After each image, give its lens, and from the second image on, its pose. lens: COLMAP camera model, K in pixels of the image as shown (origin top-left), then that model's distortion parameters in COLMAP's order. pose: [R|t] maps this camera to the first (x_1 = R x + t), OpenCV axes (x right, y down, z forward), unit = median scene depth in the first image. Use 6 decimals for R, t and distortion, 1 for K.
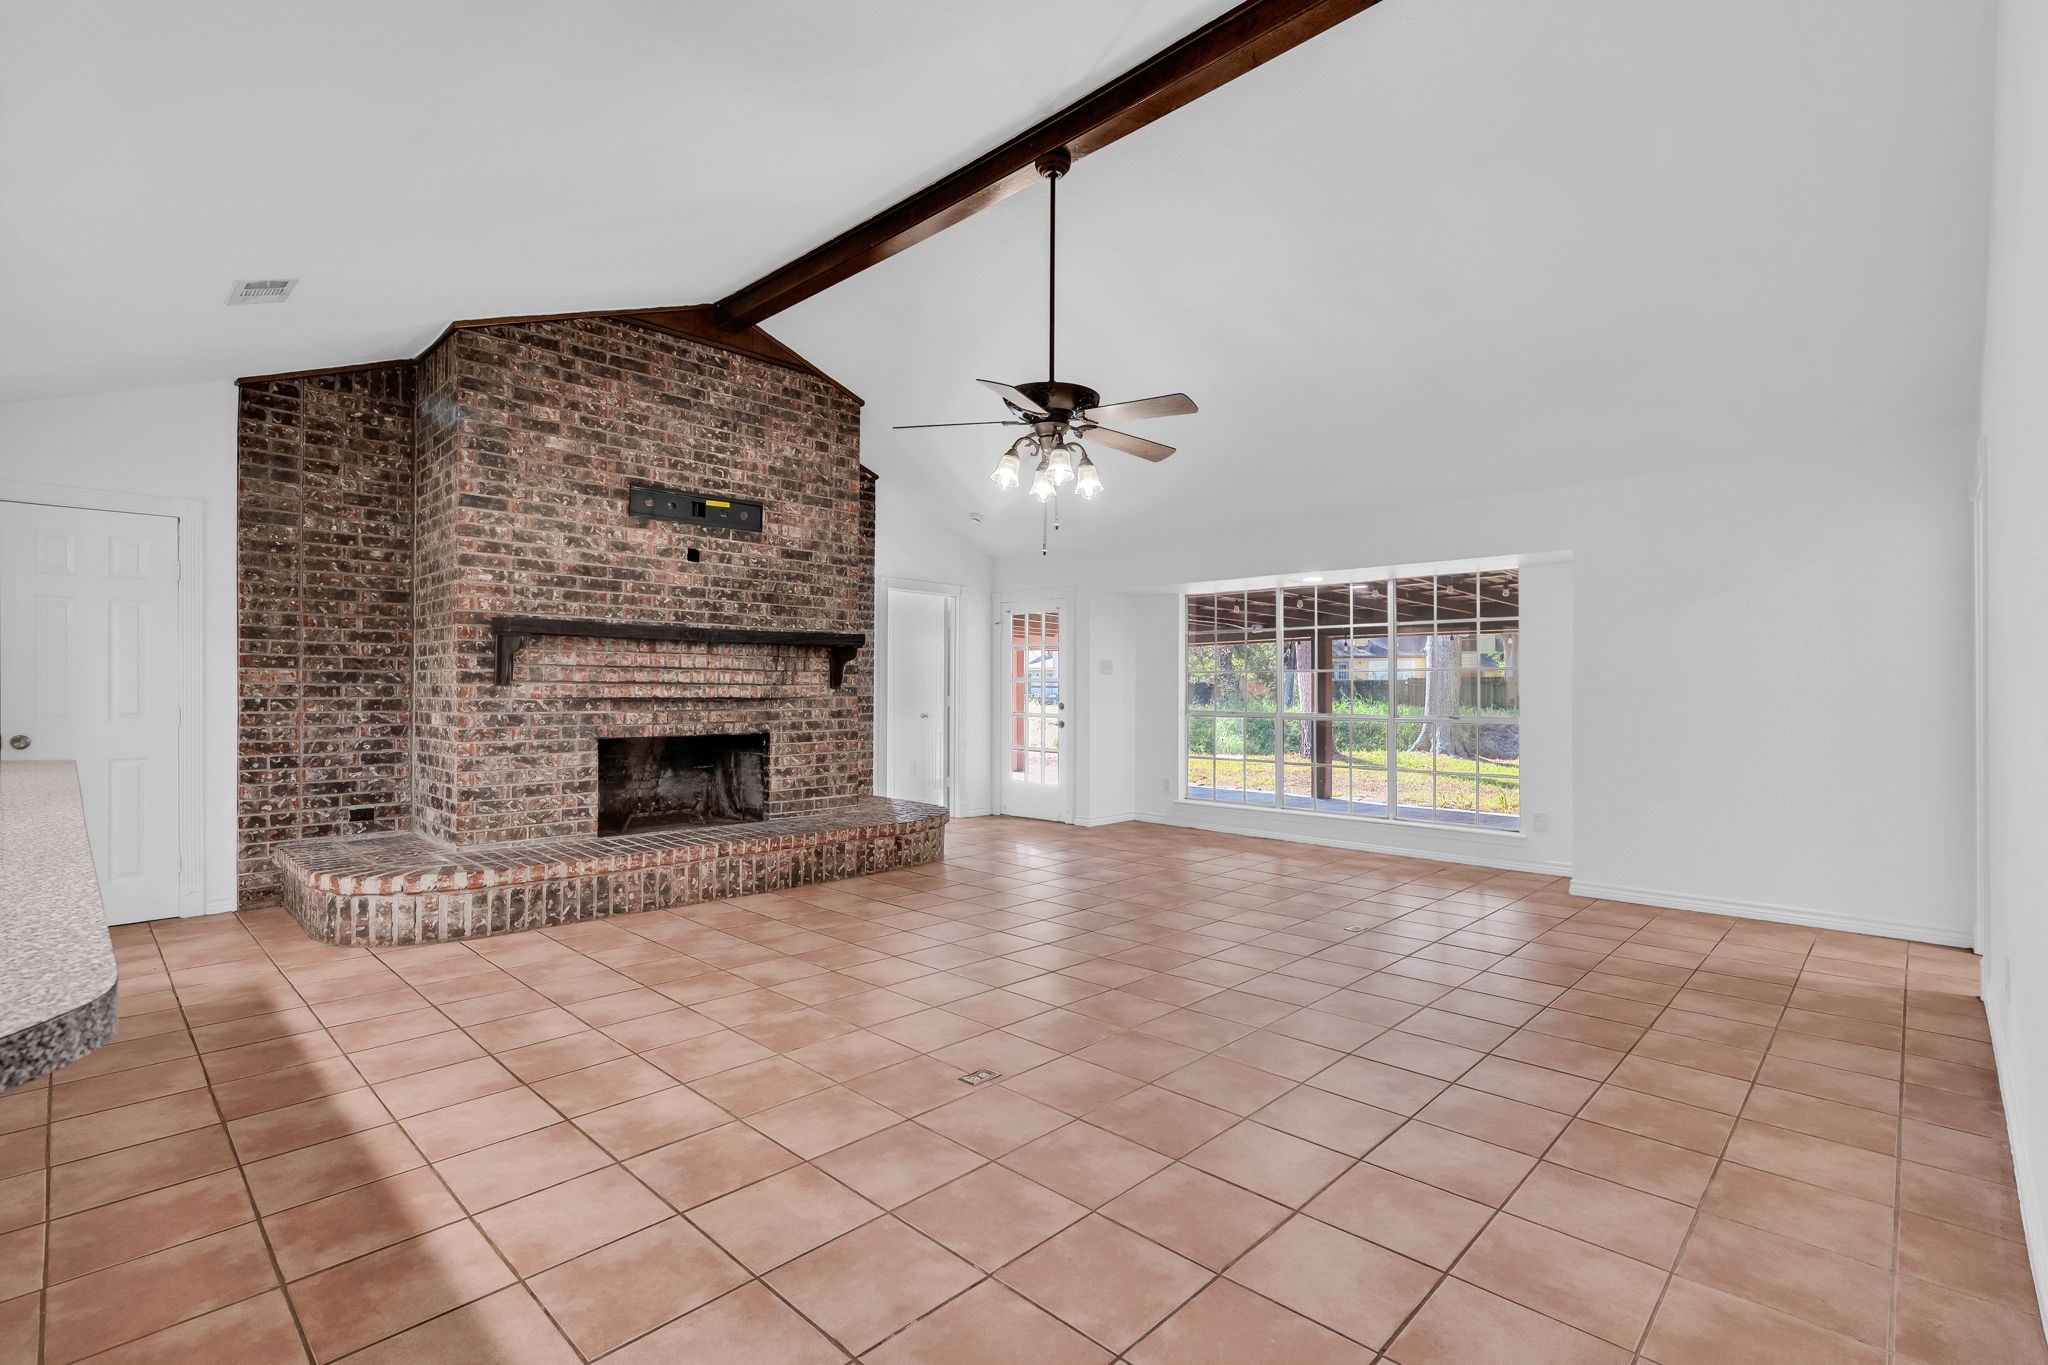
lens RADIAL K [[931.0, 0, 1020.1], [0, 931.0, 684.7], [0, 0, 1]] dist [0.001319, 0.000024]
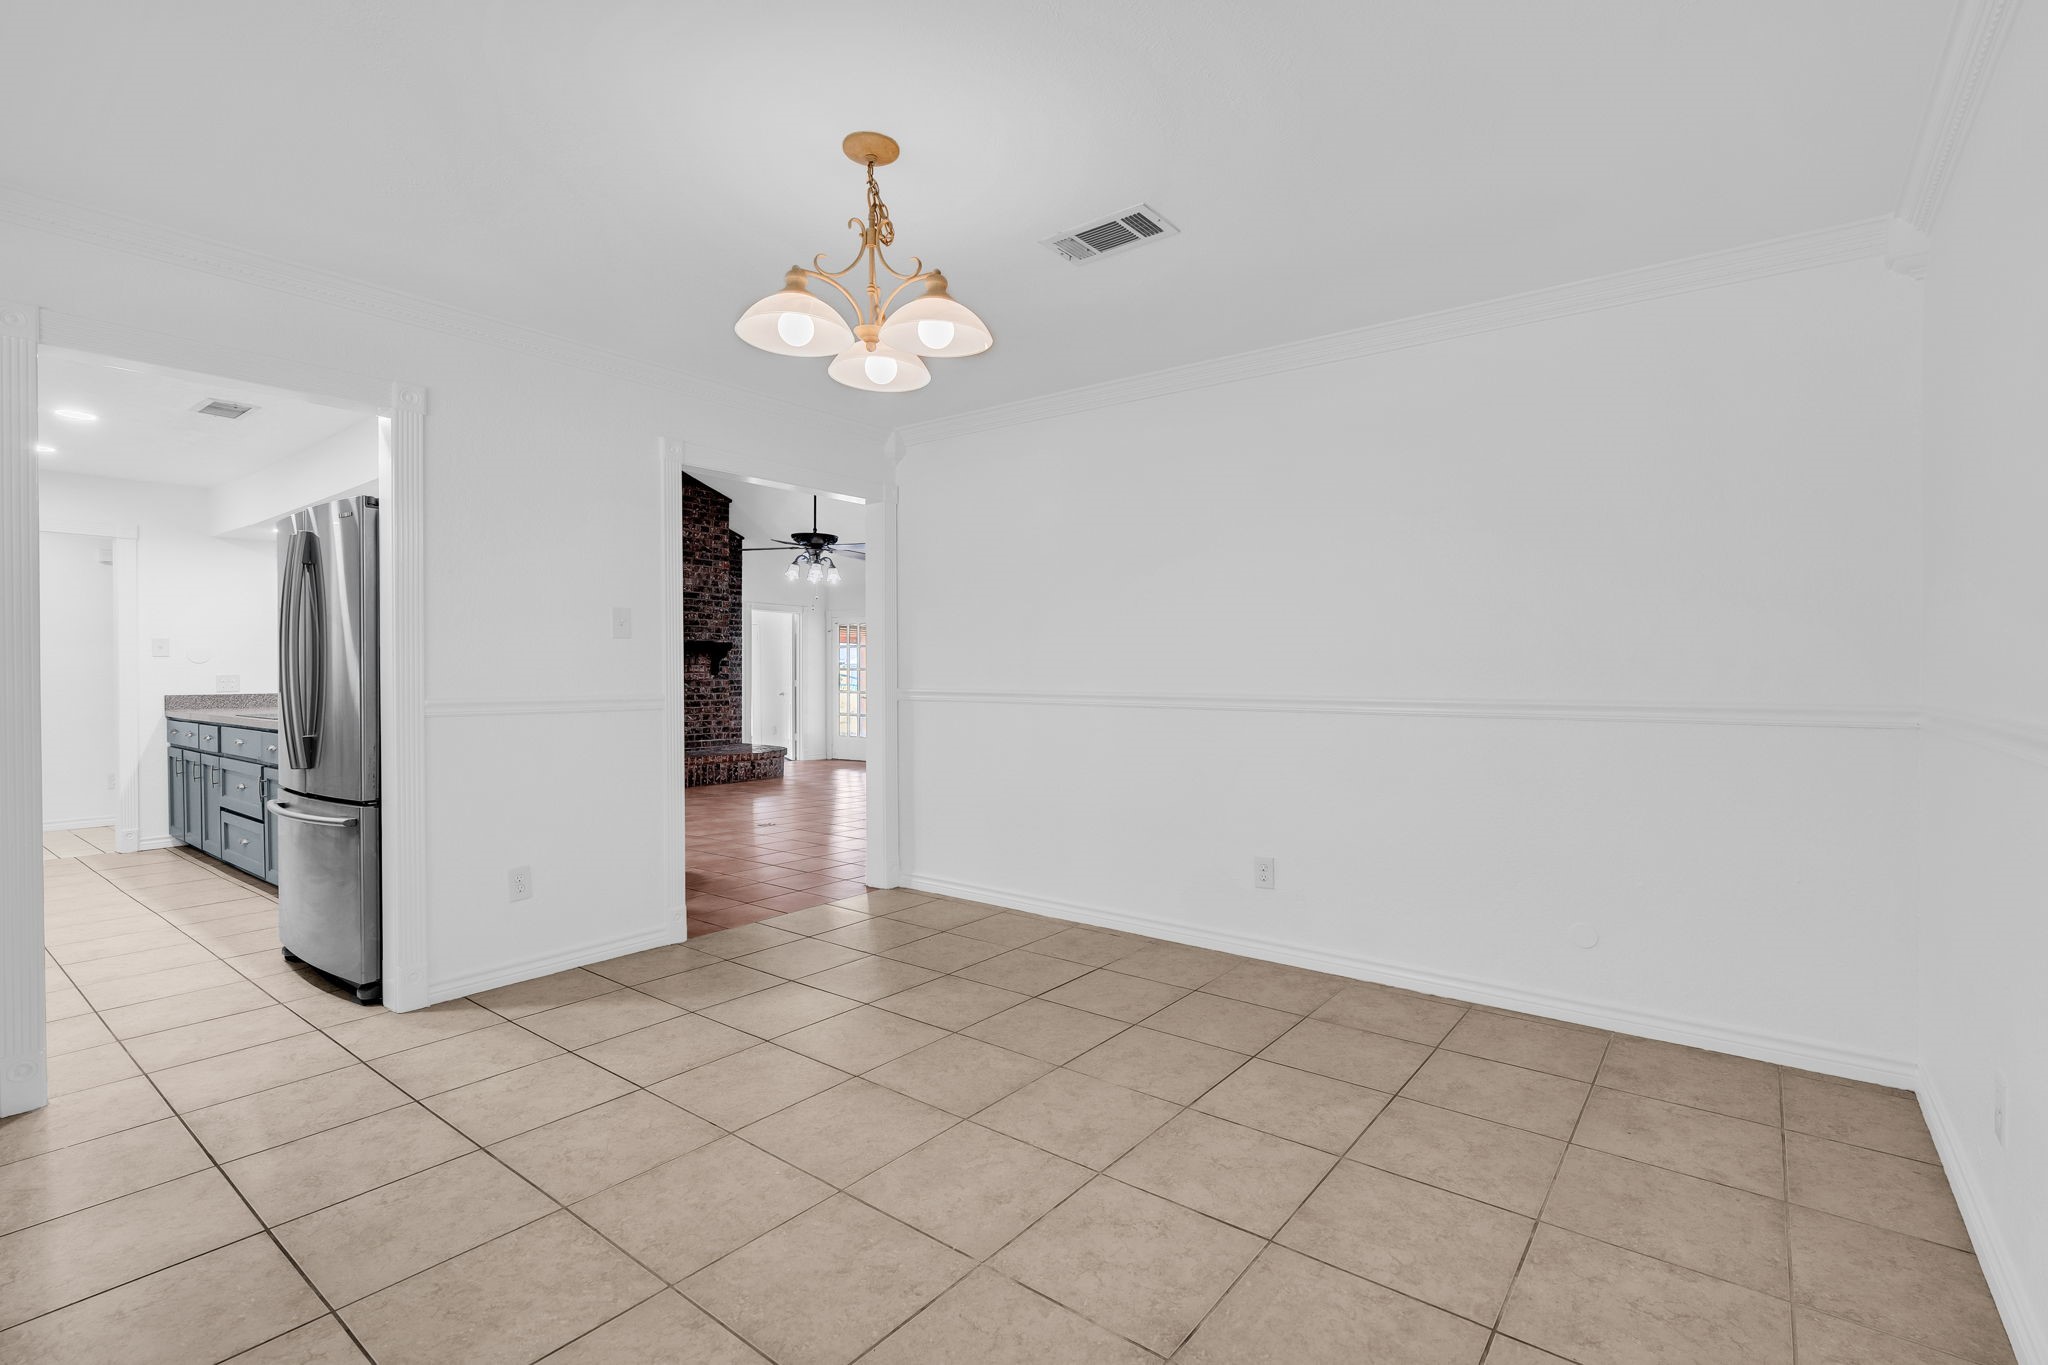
lens RADIAL K [[931.0, 0, 1032.9], [0, 931.0, 683.1], [0, 0, 1]] dist [0.001319, 0.000024]
pose [[0.992942, -0.005416, 0.118480, 0.167964], [0.003882, 0.999906, 0.013172, -0.000944], [-0.118541, -0.012619, 0.992869, -0.714240]]
